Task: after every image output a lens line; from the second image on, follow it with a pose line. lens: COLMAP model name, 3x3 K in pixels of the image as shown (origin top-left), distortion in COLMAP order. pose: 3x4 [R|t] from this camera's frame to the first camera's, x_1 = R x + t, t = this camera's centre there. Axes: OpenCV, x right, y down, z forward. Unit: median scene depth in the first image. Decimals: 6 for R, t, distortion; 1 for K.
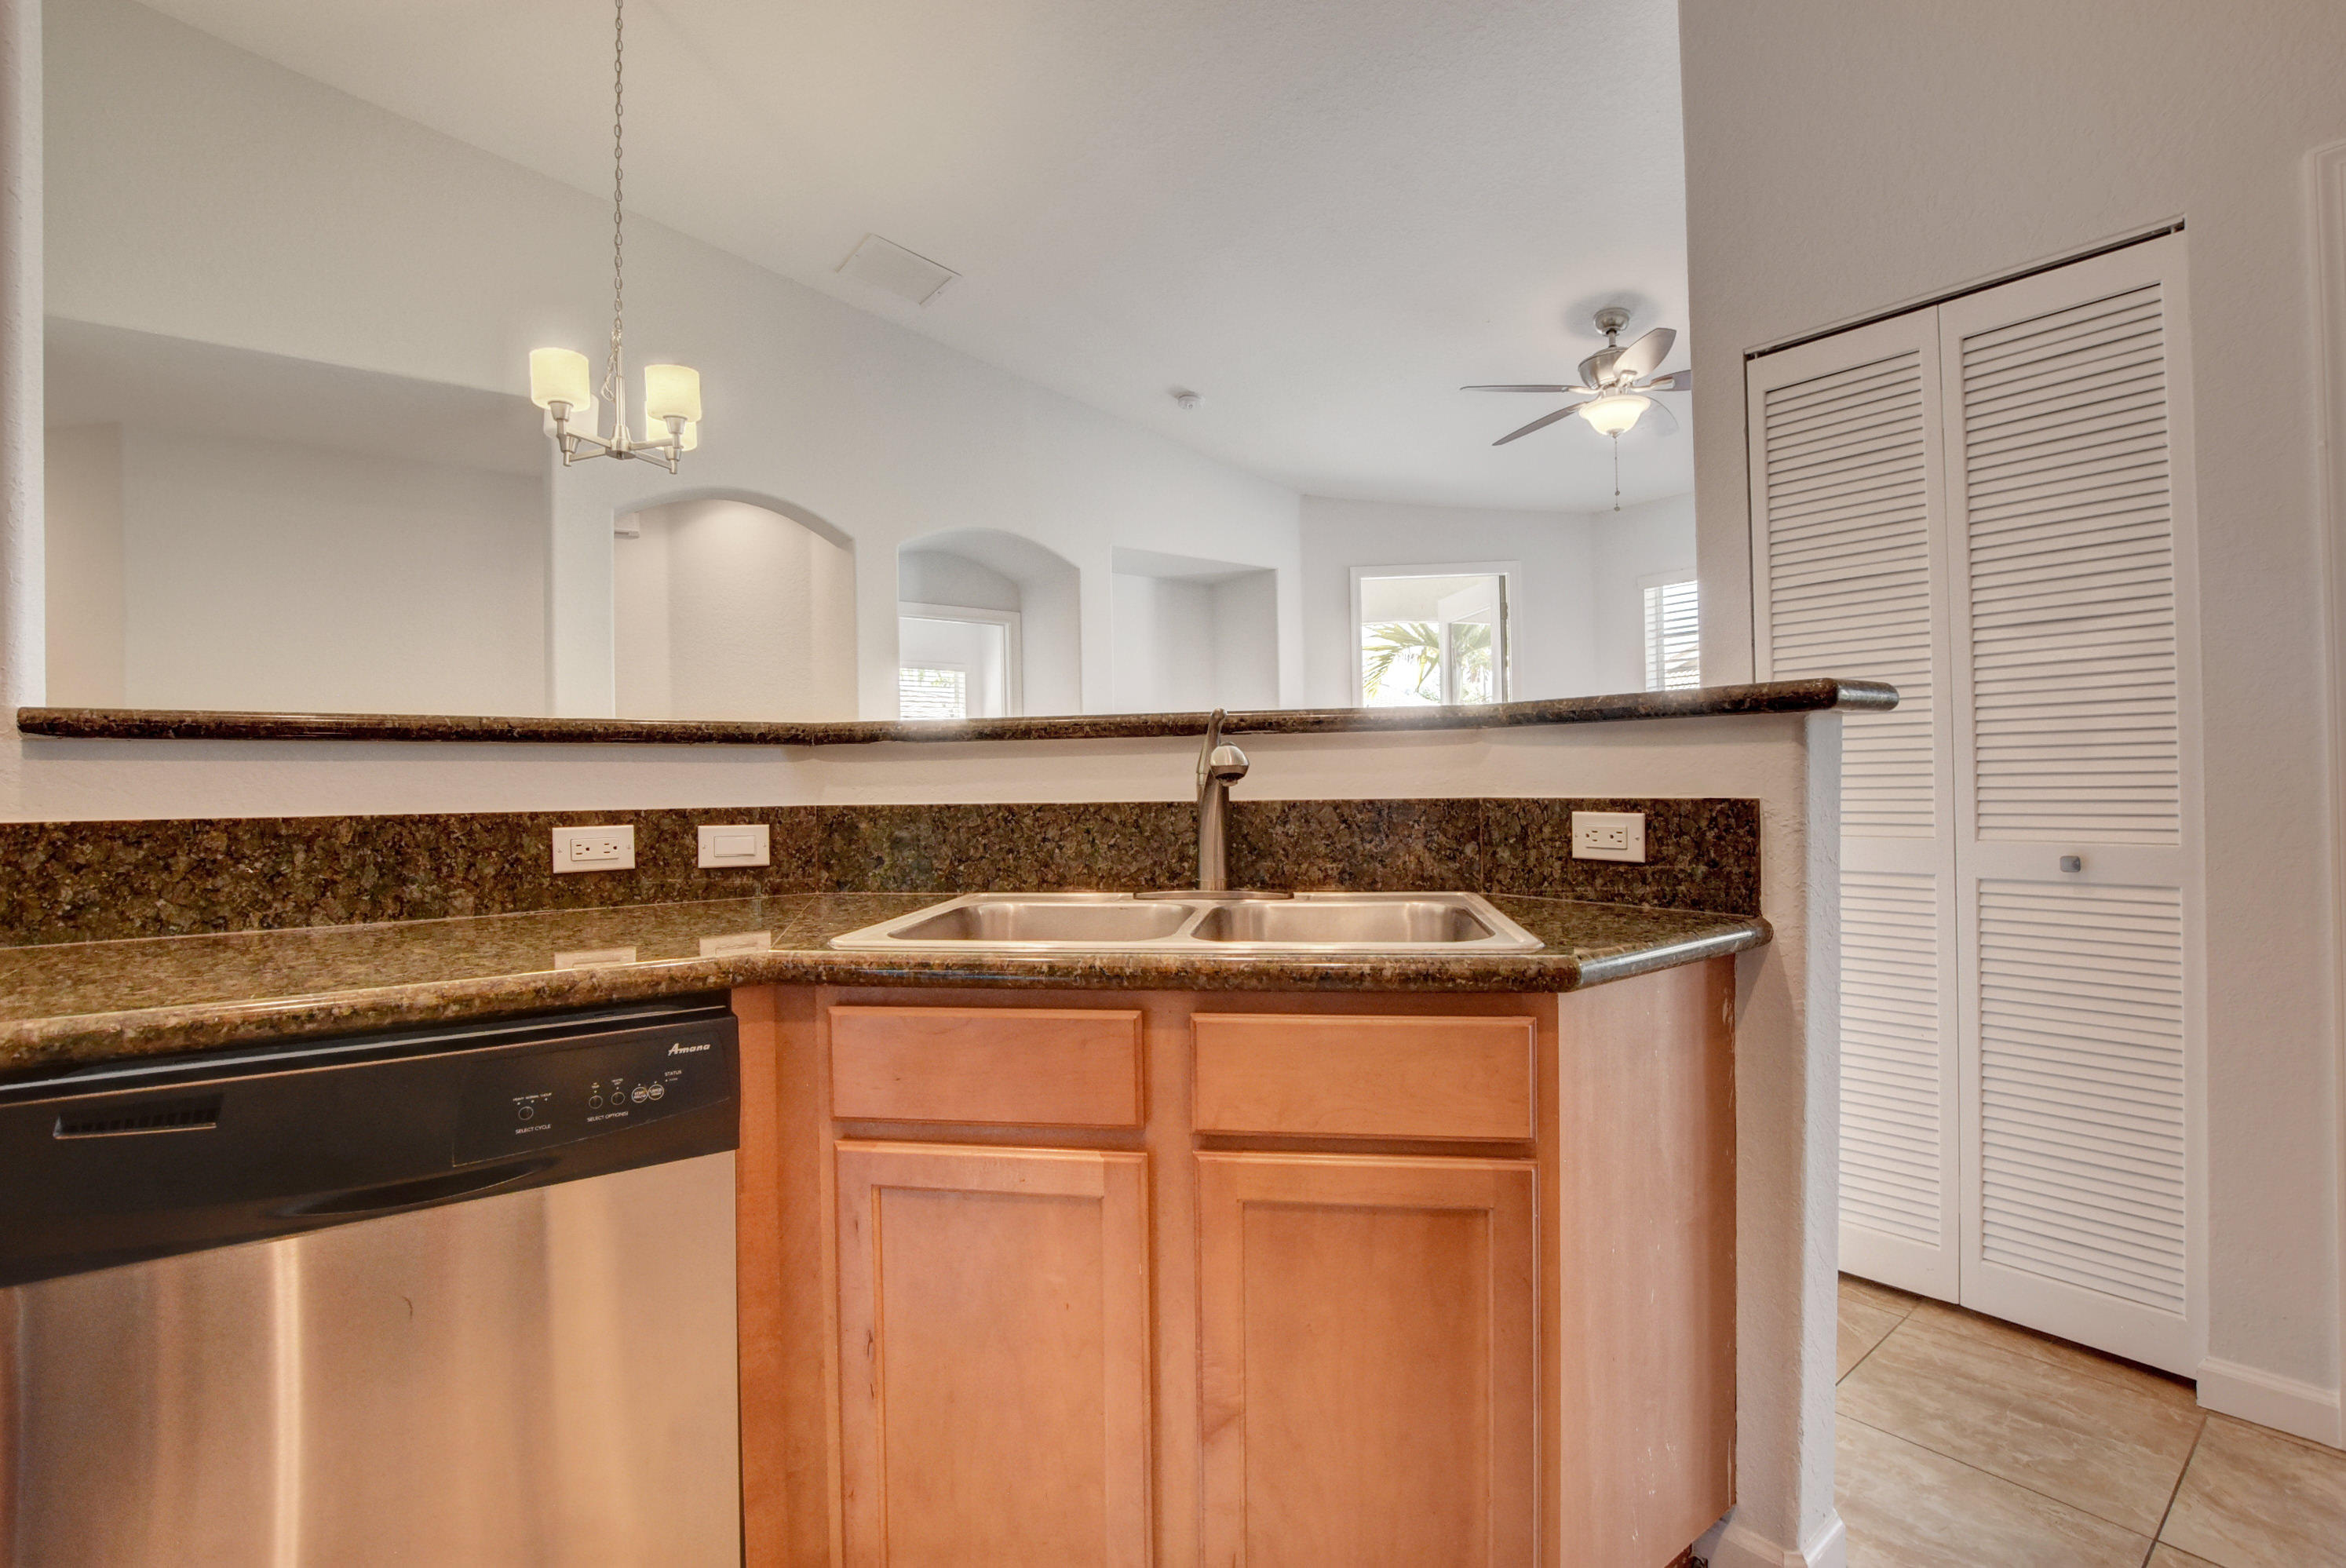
lens RADIAL K [[1076.5, 0, 1171.3], [0, 1076.5, 794.2], [0, 0, 1]] dist [-0.001808, 0.000677]
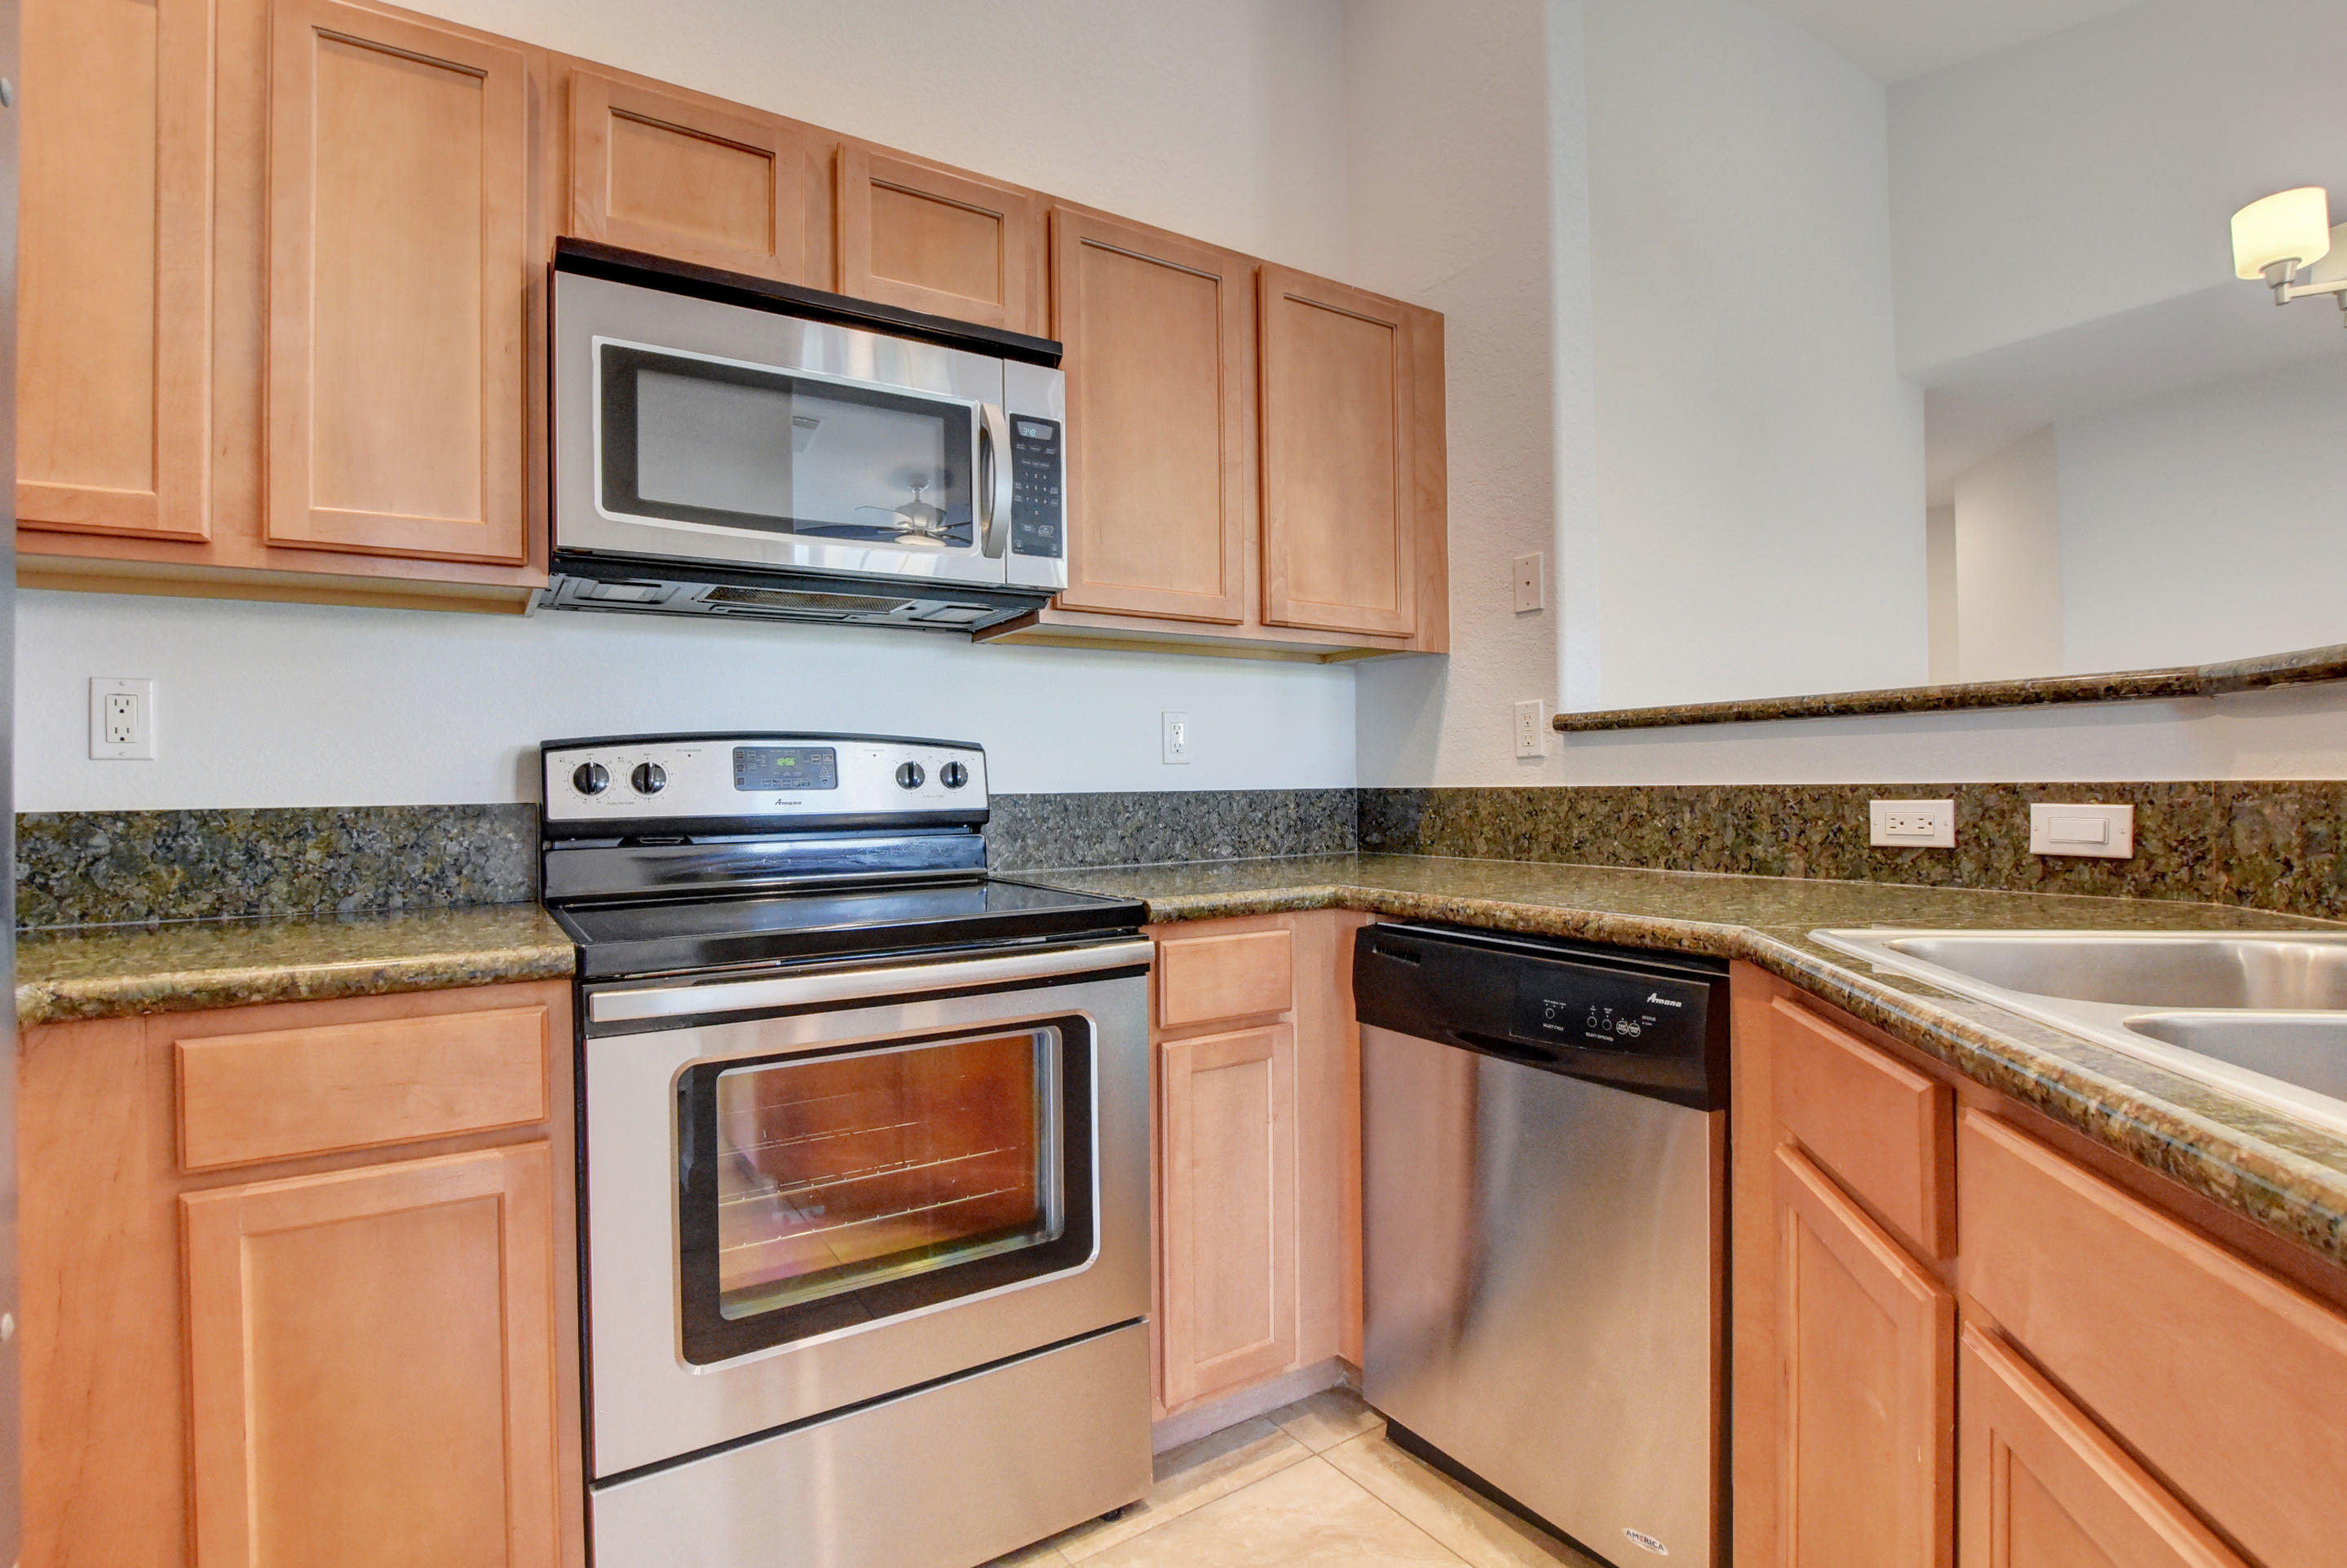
lens RADIAL K [[1210.6, 0, 1172.2], [0, 1210.6, 778.3], [0, 0, 1]] dist [-0.000328, -0.000087]
pose [[-0.084183, 0.008945, -0.996410, 0.631547], [0.009468, 0.999922, 0.008176, -0.004761], [0.996405, -0.008746, -0.084261, 0.463557]]
